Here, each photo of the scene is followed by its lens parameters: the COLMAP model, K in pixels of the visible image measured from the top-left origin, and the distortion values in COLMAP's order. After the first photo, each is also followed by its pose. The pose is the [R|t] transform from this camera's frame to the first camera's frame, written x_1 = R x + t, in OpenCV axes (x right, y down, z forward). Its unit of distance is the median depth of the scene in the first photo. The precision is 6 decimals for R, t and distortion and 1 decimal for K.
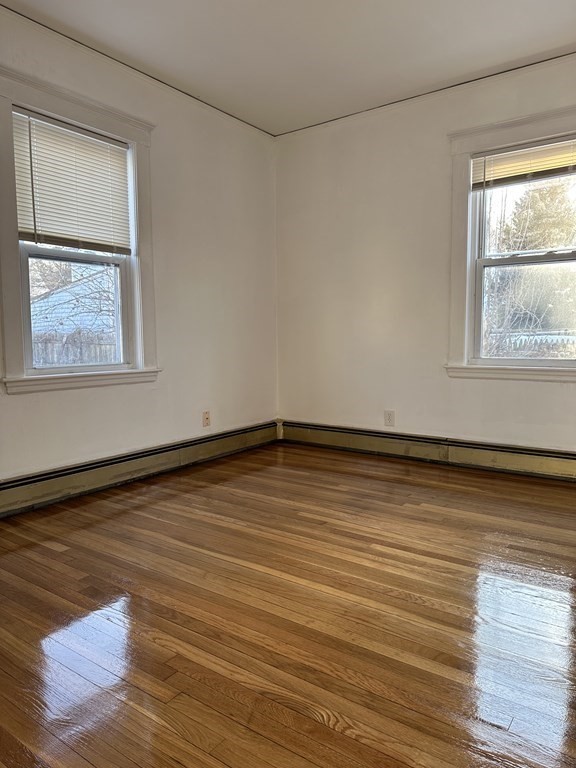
lens RADIAL K [[543.3, 0, 288.9], [0, 543.3, 384.3], [0, 0, 1]] dist [0.084229, -0.105826]
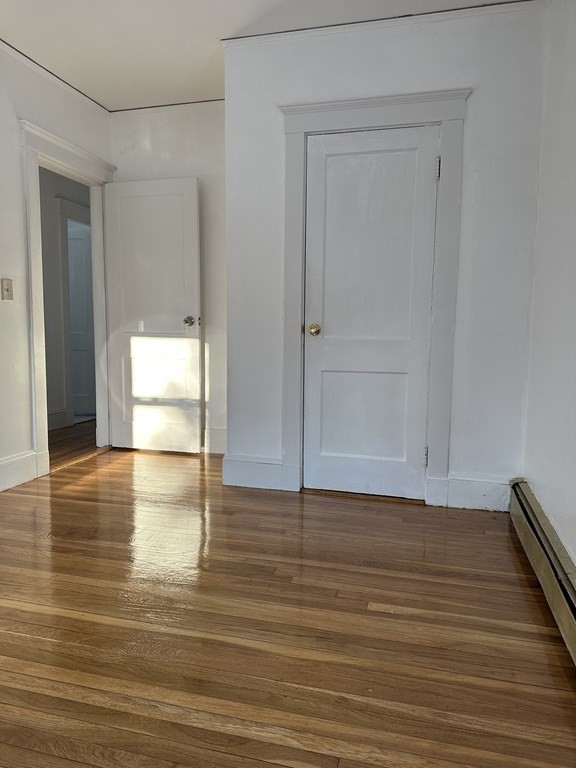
lens RADIAL K [[543.3, 0, 287.7], [0, 543.3, 383.3], [0, 0, 1]] dist [0.084229, -0.105826]
pose [[-0.934891, 0.030504, -0.353622, -0.017962], [-0.038721, 0.981588, 0.187042, -0.164305], [0.352817, 0.188557, -0.916497, 1.618033]]
